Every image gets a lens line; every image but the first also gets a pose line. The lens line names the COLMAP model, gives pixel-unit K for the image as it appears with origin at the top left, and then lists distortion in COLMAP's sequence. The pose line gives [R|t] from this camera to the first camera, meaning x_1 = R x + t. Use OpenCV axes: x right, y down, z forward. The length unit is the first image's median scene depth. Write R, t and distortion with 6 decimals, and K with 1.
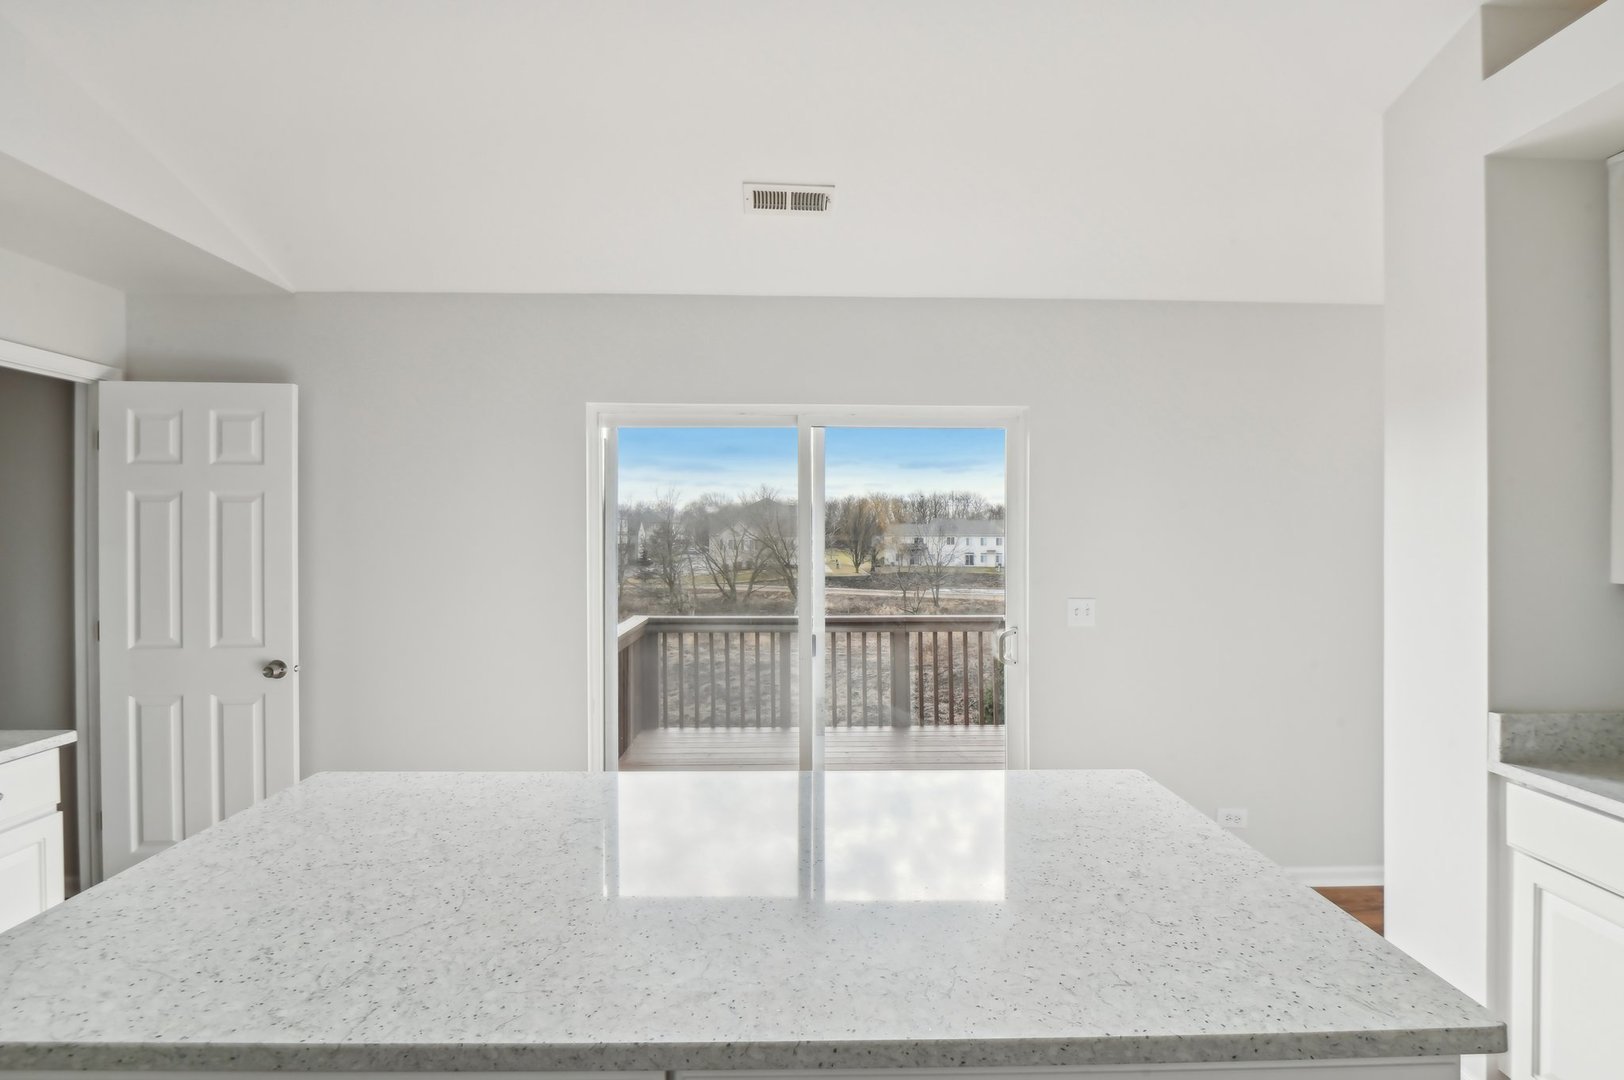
lens RADIAL K [[754.1, 0, 811.9], [0, 754.1, 533.3], [0, 0, 1]] dist [-0.004065, -0.007391]
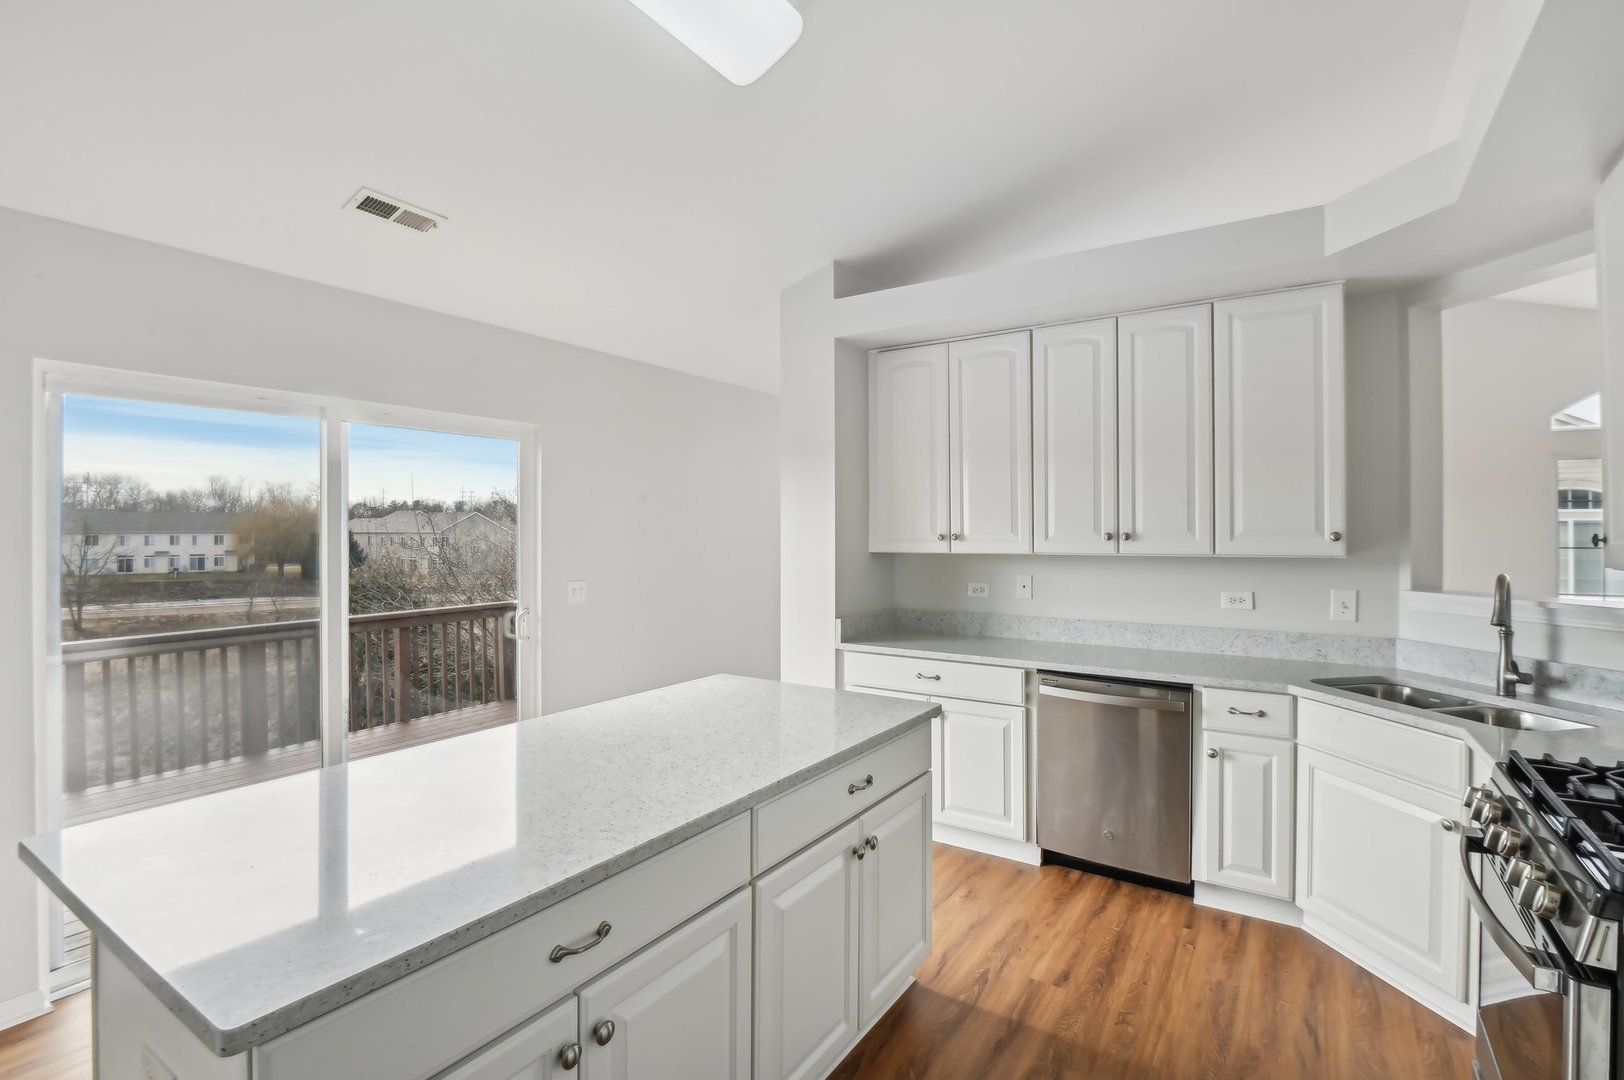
lens RADIAL K [[754.1, 0, 833.9], [0, 754.1, 521.5], [0, 0, 1]] dist [-0.004065, -0.007391]
pose [[0.559237, 0.004636, 0.828995, -0.770064], [0.003241, 0.999964, -0.007778, -0.003812], [-0.829001, 0.007036, 0.559202, -0.122453]]
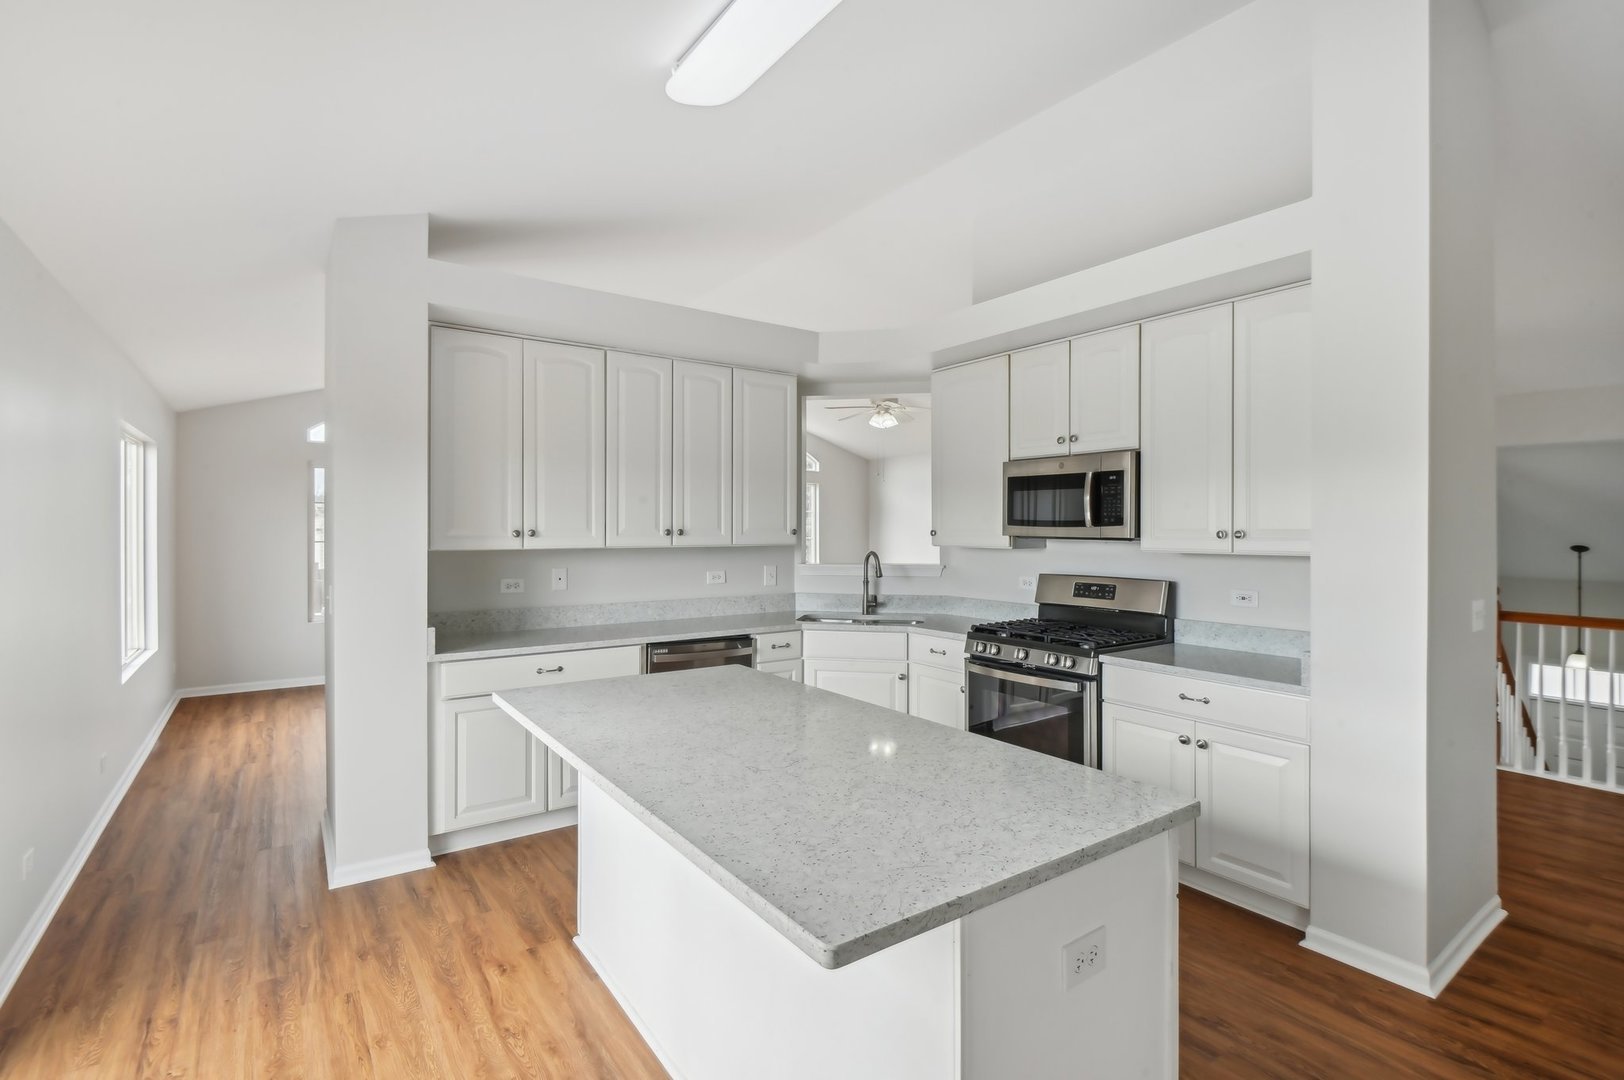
lens RADIAL K [[754.1, 0, 824.0], [0, 754.1, 520.5], [0, 0, 1]] dist [-0.004065, -0.007391]
pose [[-0.561938, 0.003048, 0.827174, -1.055714], [-0.006495, 0.999946, -0.008097, 0.000576], [-0.827154, -0.009923, -0.561888, 1.244149]]
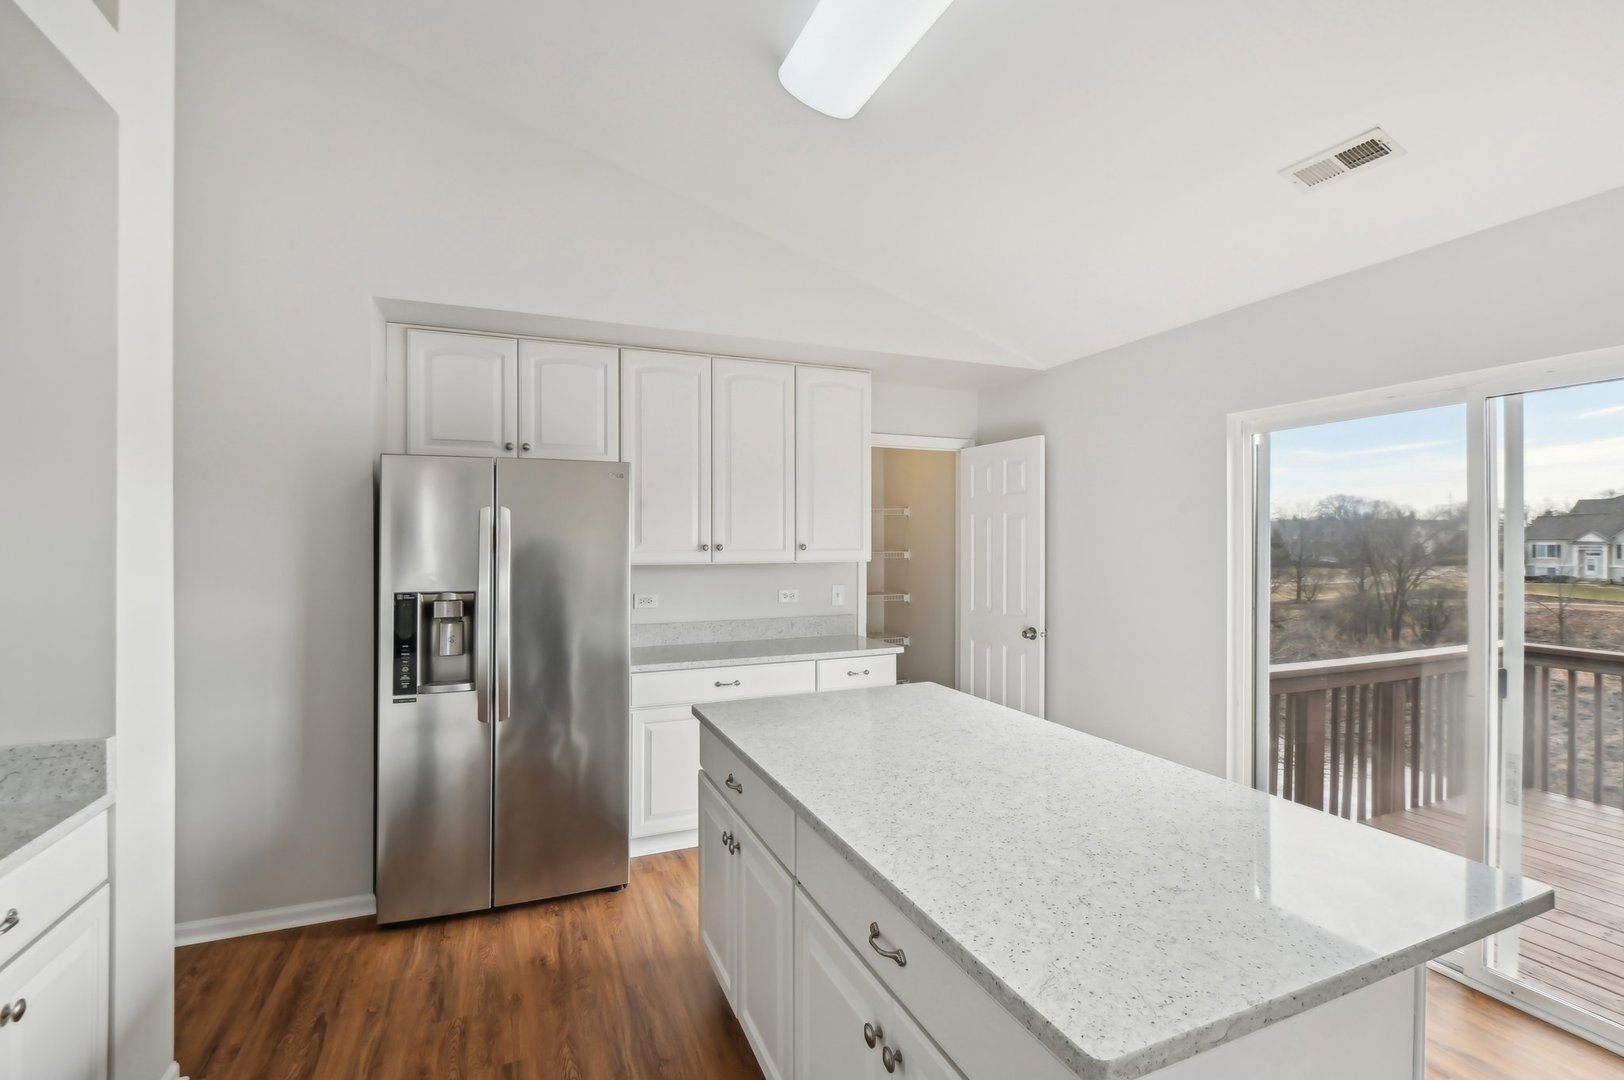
lens RADIAL K [[754.1, 0, 836.5], [0, 754.1, 534.5], [0, 0, 1]] dist [-0.004065, -0.007391]
pose [[0.376014, -0.013573, -0.926514, 0.781718], [0.007485, 0.999905, -0.011610, 0.005421], [0.926584, -0.002569, 0.376080, 0.160266]]
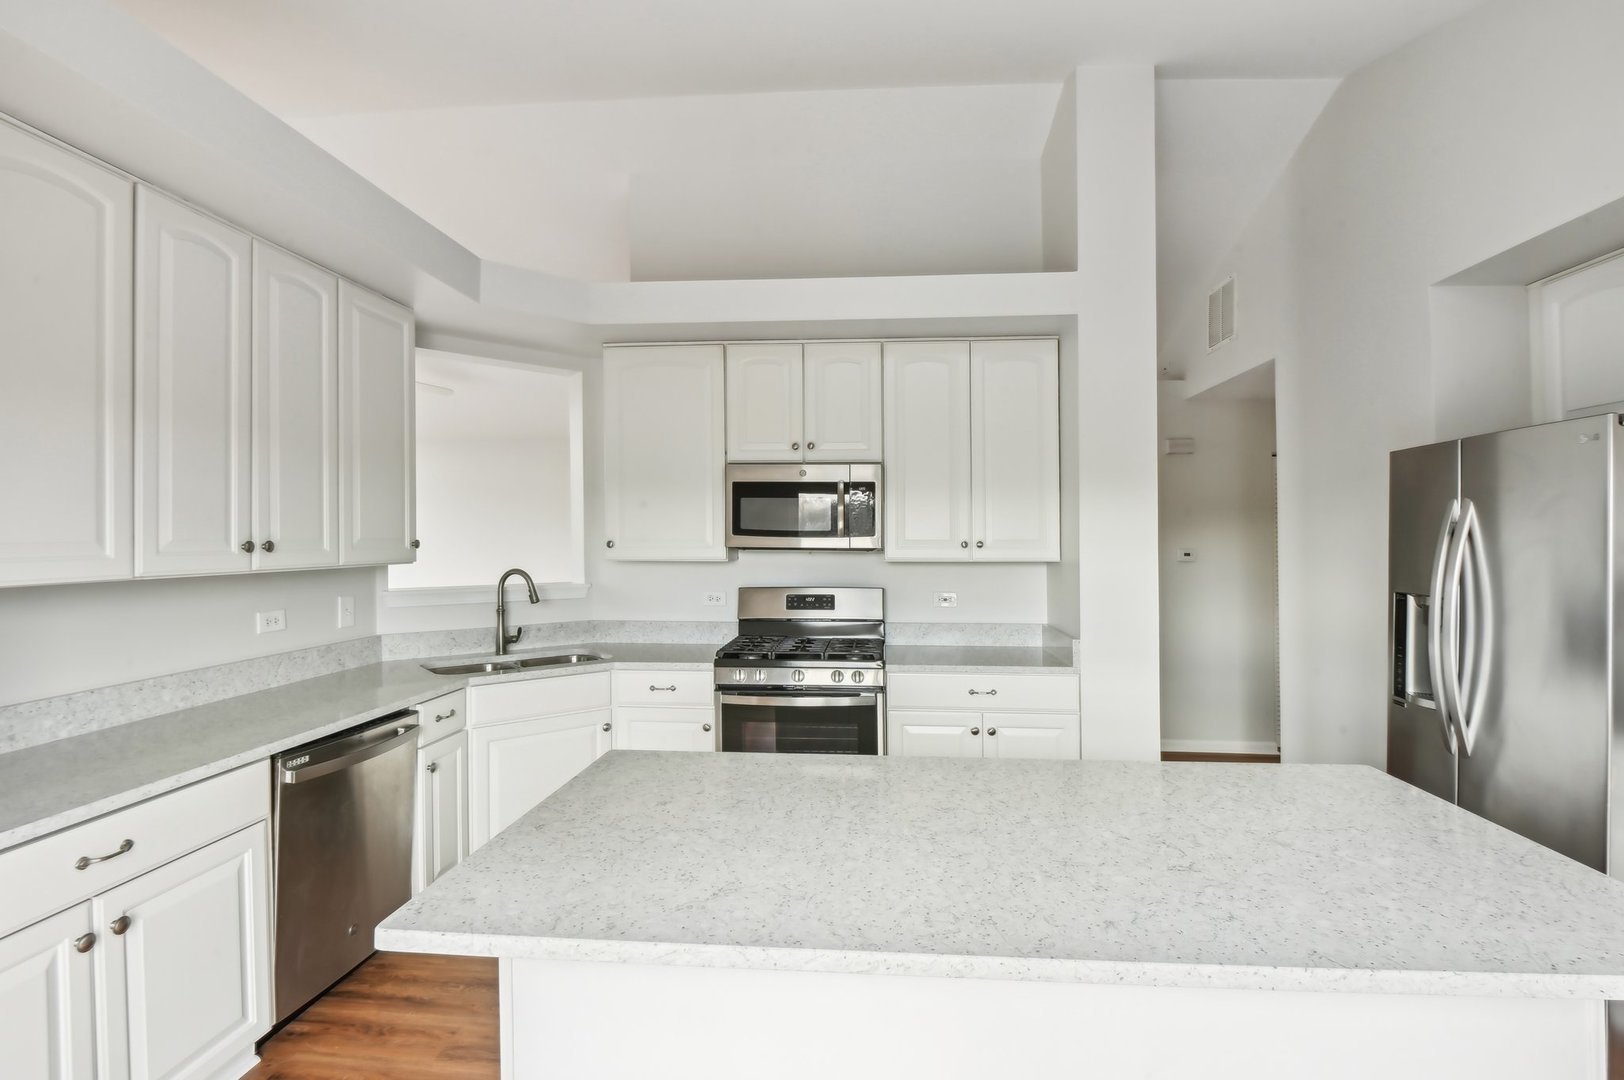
lens RADIAL K [[754.1, 0, 824.2], [0, 754.1, 541.4], [0, 0, 1]] dist [-0.004065, -0.007391]
pose [[-0.994680, -0.006868, 0.102779, 0.021218], [-0.006753, 0.999976, 0.001467, 0.004313], [-0.102787, 0.000765, -0.994703, 1.503321]]
